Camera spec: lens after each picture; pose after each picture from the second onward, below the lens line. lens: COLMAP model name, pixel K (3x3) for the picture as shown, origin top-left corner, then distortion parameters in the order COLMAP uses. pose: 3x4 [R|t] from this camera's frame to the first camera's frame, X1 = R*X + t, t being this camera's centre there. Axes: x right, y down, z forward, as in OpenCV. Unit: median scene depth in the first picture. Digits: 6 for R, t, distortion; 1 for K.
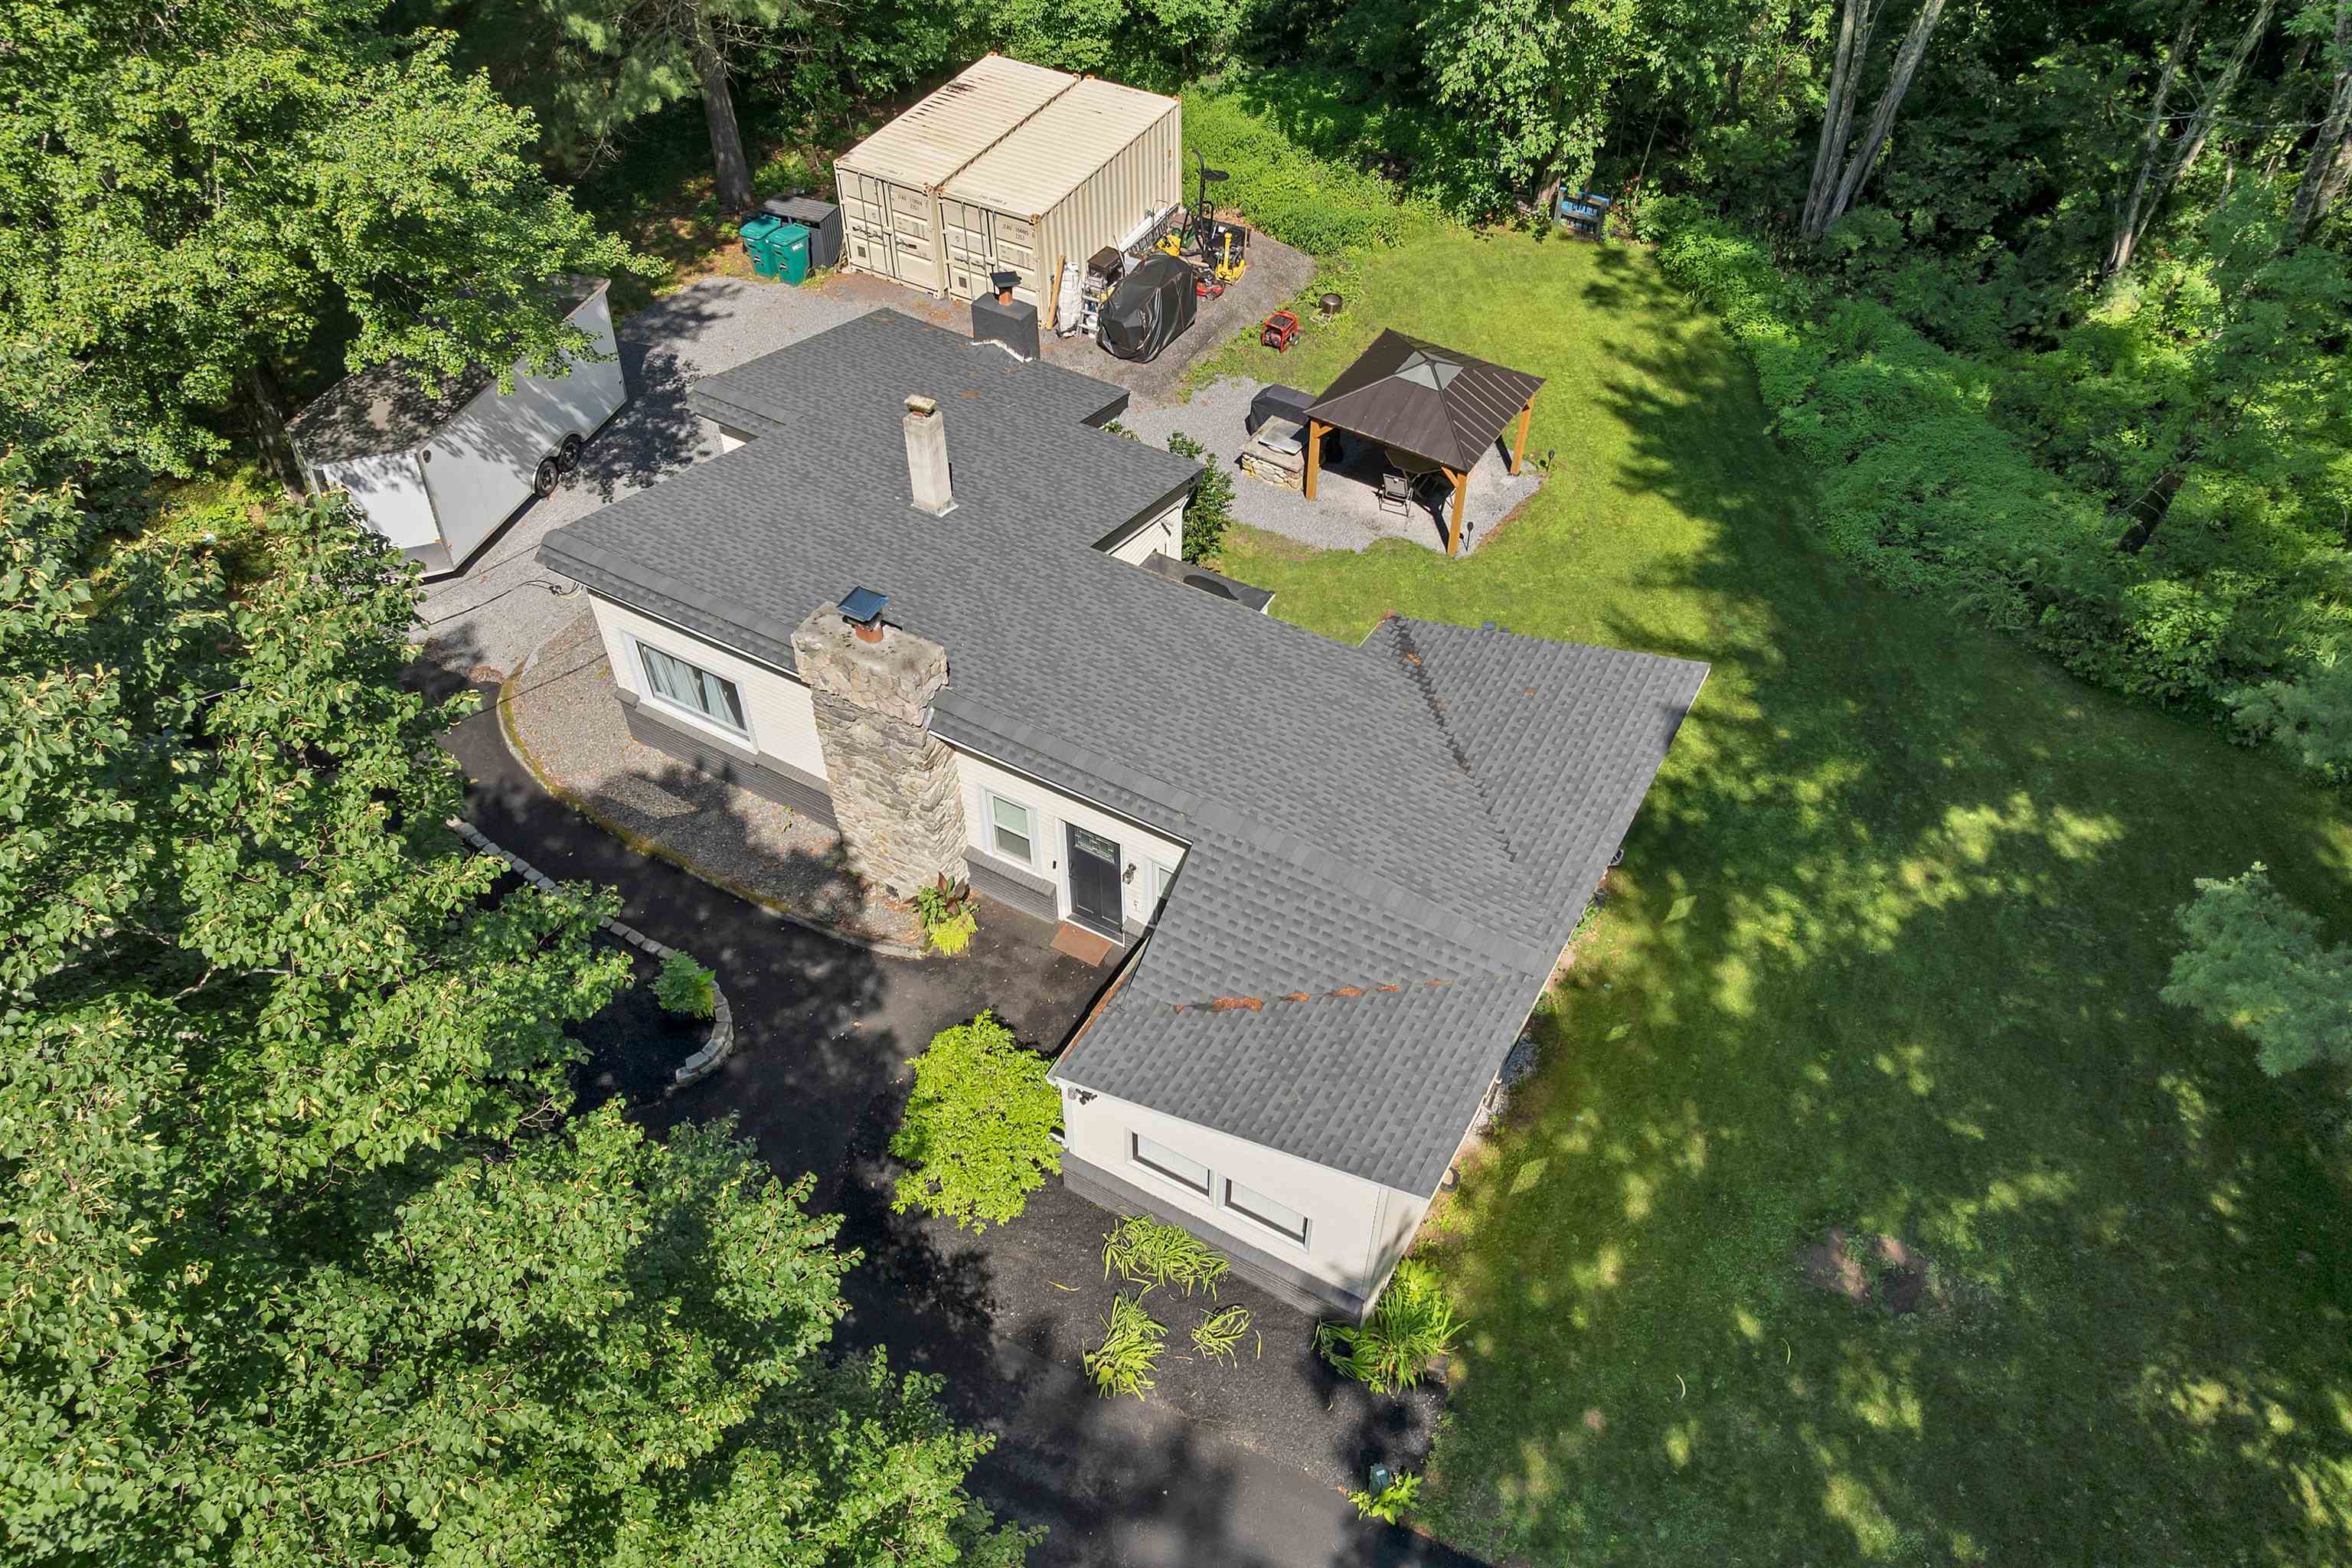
lens RADIAL K [[1673.9, 0, 1177.8], [0, 1673.9, 791.5], [0, 0, 1]] dist [-0.046420, 0.014351]
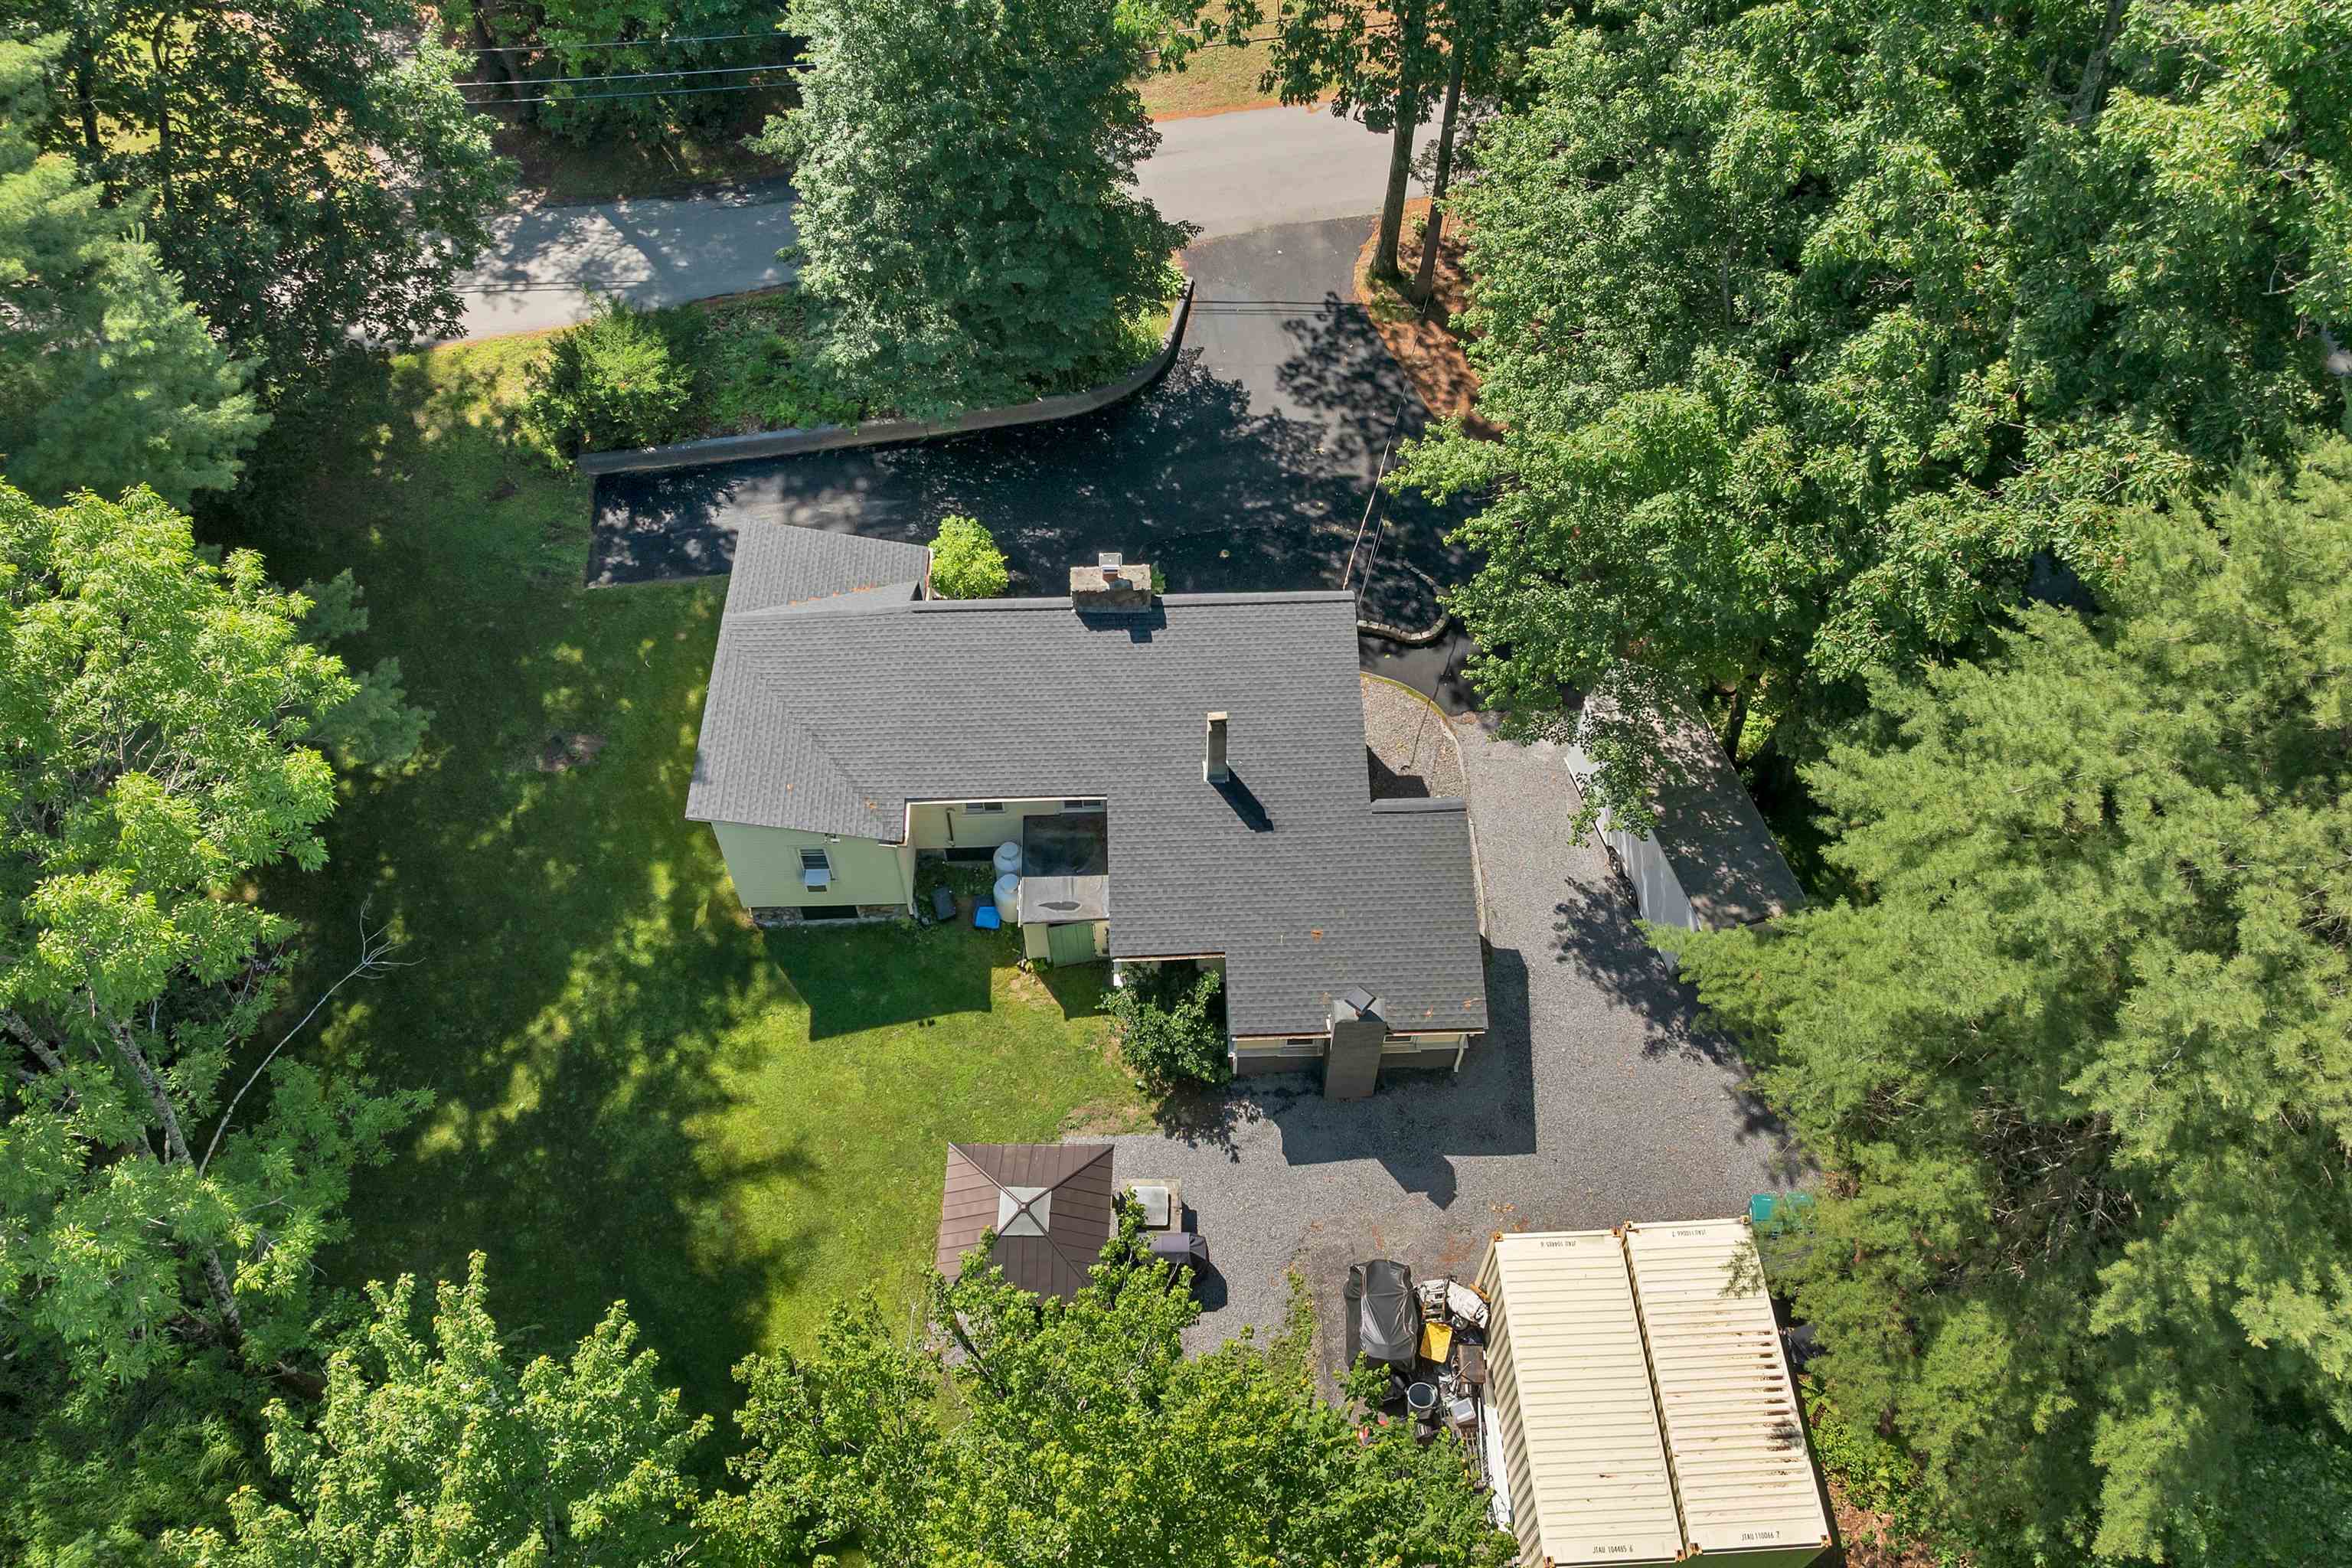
lens RADIAL K [[1673.9, 0, 1170.2], [0, 1673.9, 804.3], [0, 0, 1]] dist [-0.046420, 0.014351]
pose [[-0.856540, 0.410152, -0.313232, 0.363292], [-0.386241, -0.106922, 0.916180, -1.494855], [0.342282, 0.905728, 0.250000, 0.639686]]
